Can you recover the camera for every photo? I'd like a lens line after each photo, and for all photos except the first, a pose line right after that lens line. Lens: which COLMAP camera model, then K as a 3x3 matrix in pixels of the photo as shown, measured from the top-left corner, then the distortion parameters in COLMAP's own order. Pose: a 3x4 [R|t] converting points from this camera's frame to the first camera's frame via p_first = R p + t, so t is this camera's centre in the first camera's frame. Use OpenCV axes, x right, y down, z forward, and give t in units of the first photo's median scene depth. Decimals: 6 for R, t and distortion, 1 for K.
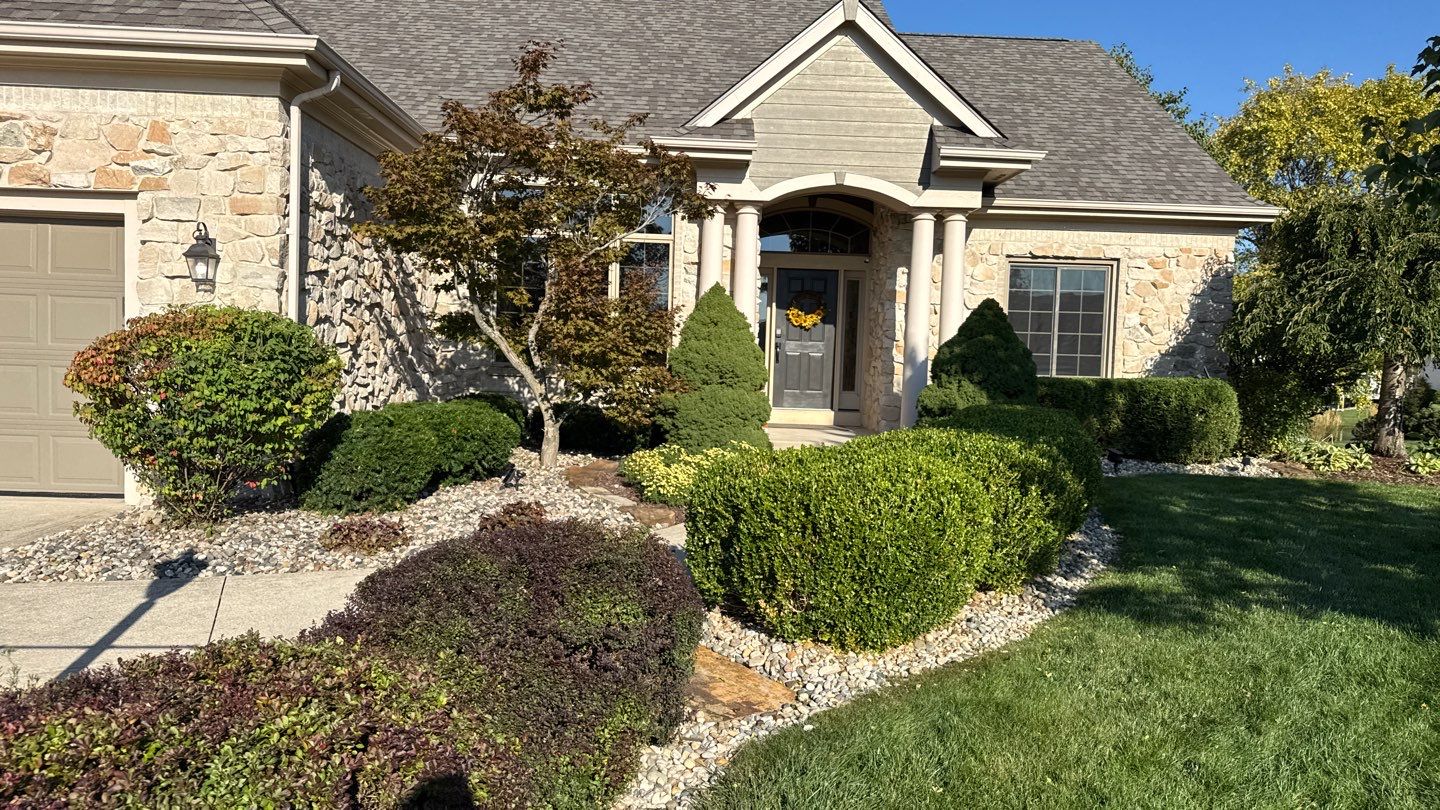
lens RADIAL K [[1017.1, 0, 736.0], [0, 1017.1, 364.5], [0, 0, 1]] dist [0.072462, -0.046323]
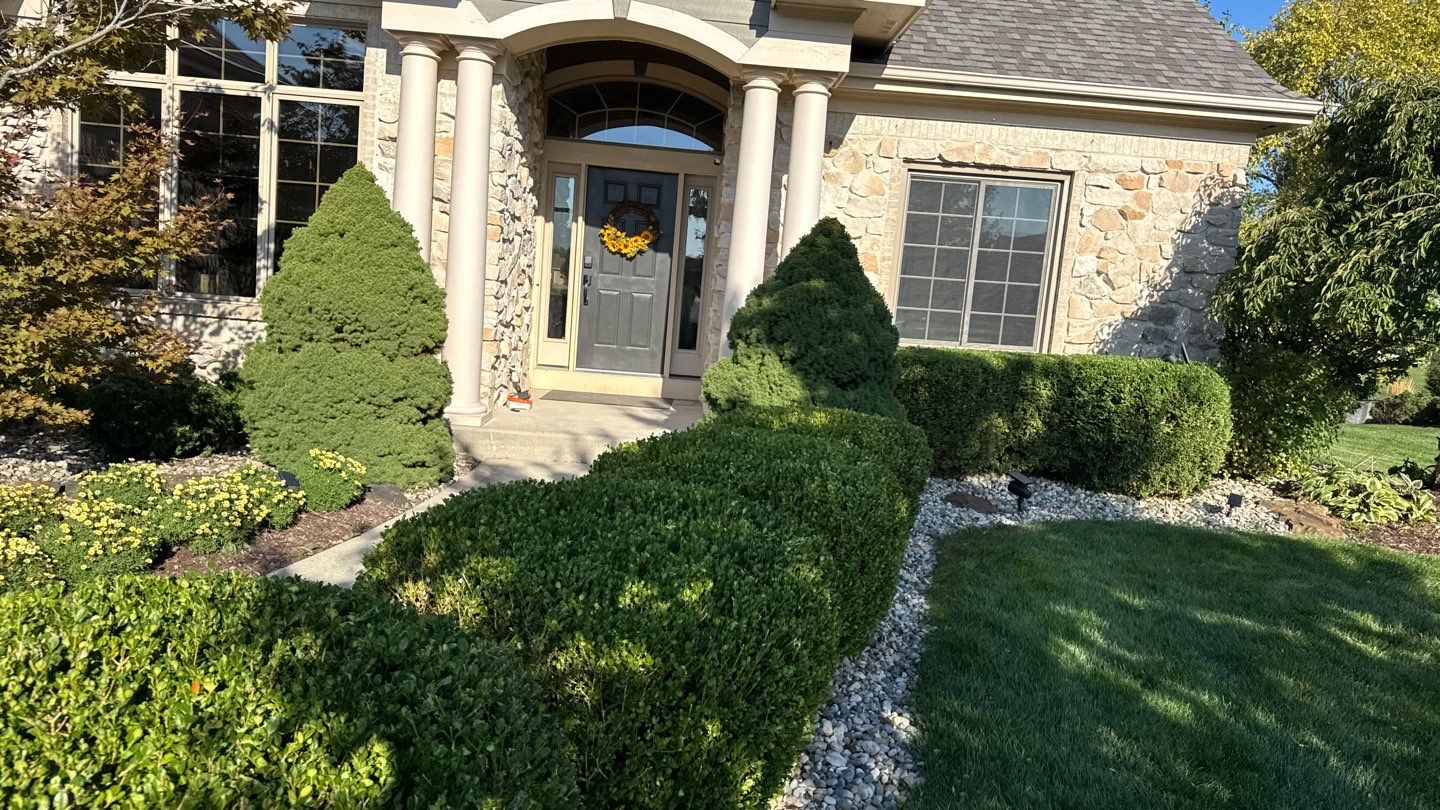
lens RADIAL K [[1017.1, 0, 731.2], [0, 1017.1, 377.8], [0, 0, 1]] dist [0.072462, -0.046323]
pose [[0.998901, 0.046669, -0.004277, 0.183843], [-0.046170, 0.995647, 0.080970, -0.015788], [0.008037, -0.080684, 0.996707, 0.370582]]
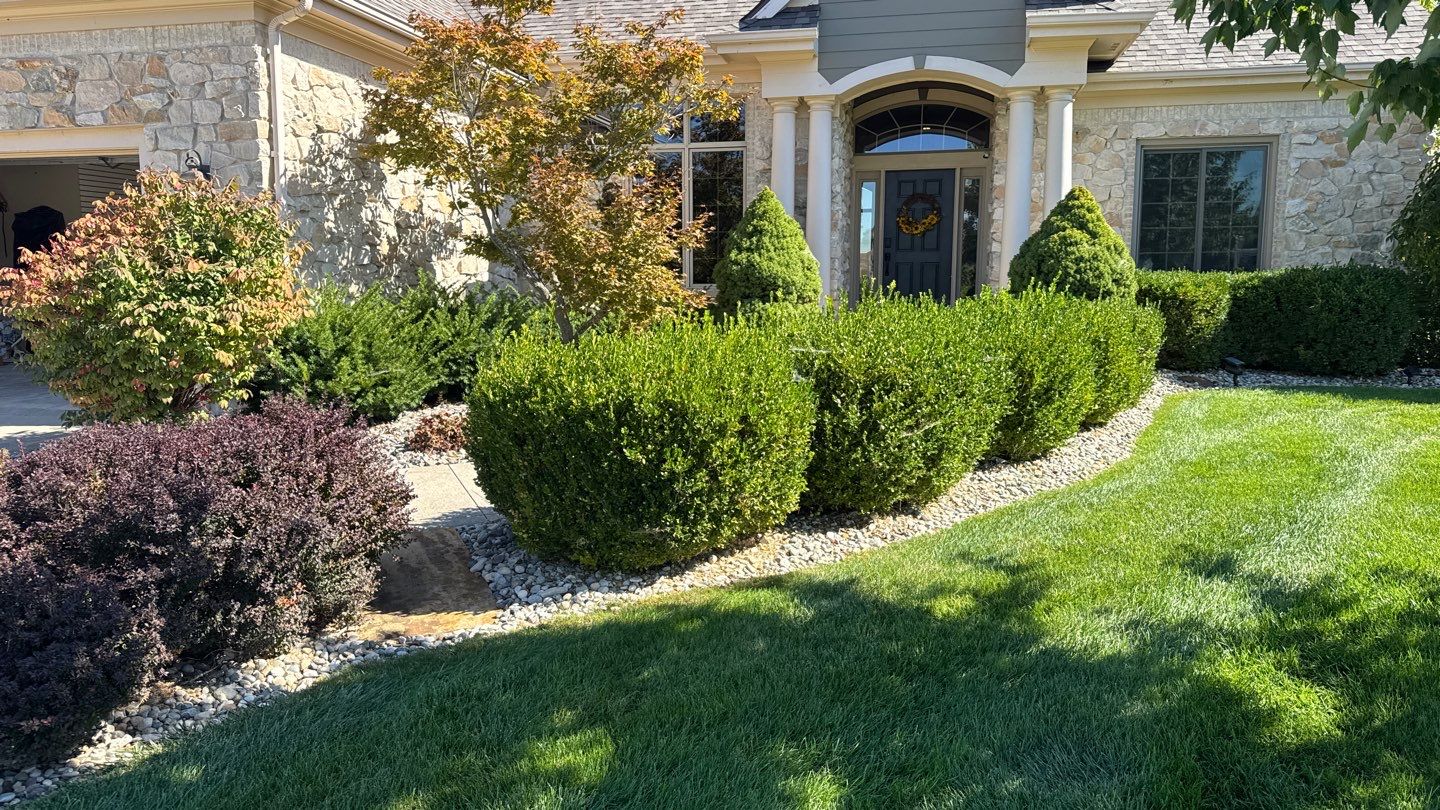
lens RADIAL K [[1017.1, 0, 726.6], [0, 1017.1, 389.7], [0, 0, 1]] dist [0.072462, -0.046323]
pose [[0.967586, -0.006512, -0.252459, 0.167253], [0.031037, 0.995156, 0.093284, 0.013910], [0.250629, -0.098095, 0.963101, 0.063724]]
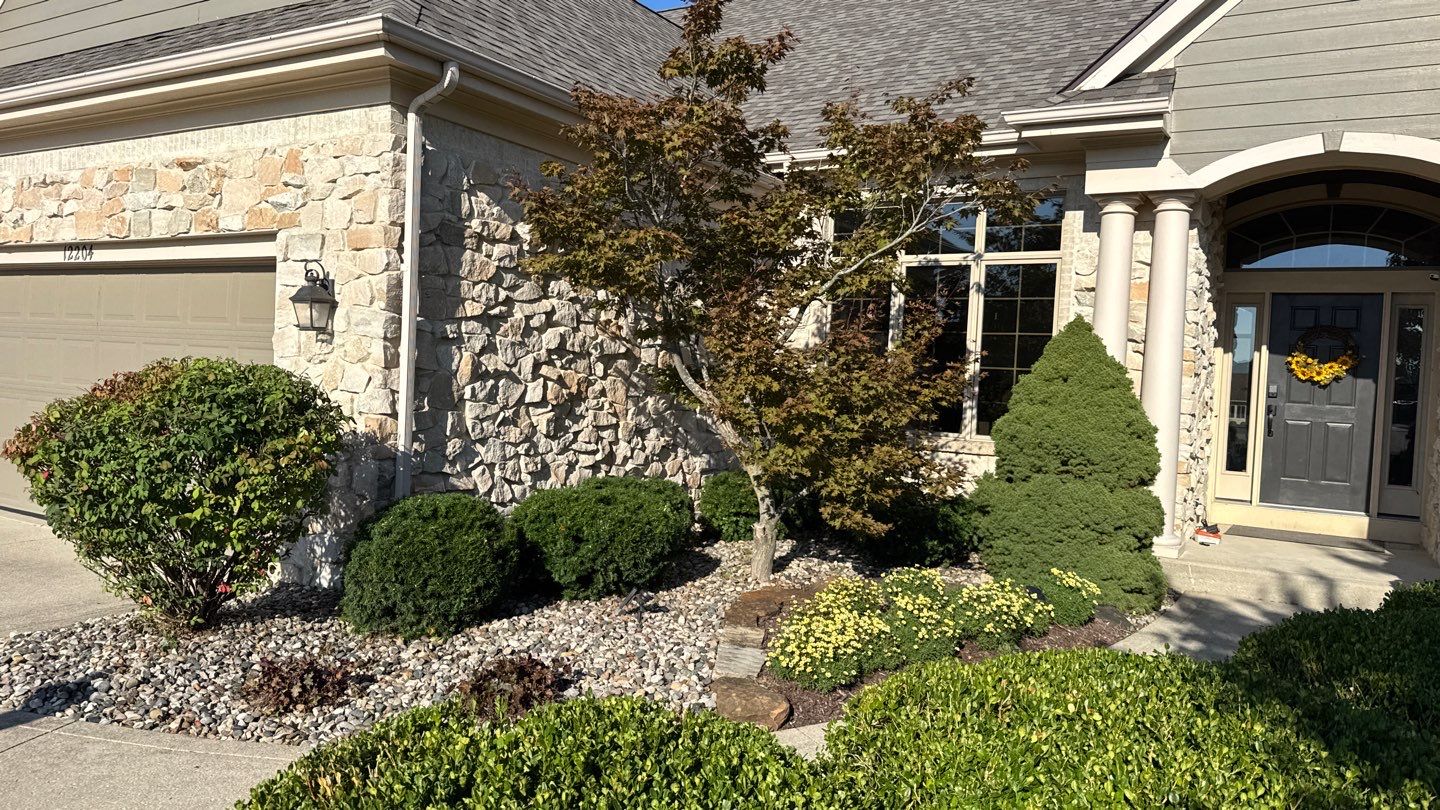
lens RADIAL K [[1017.1, 0, 726.3], [0, 1017.1, 385.7], [0, 0, 1]] dist [0.072462, -0.046323]
pose [[0.835591, 0.012166, -0.549218, 0.144366], [-0.025180, 0.999552, -0.016168, -0.018281], [0.548775, 0.027340, 0.835523, 0.296160]]
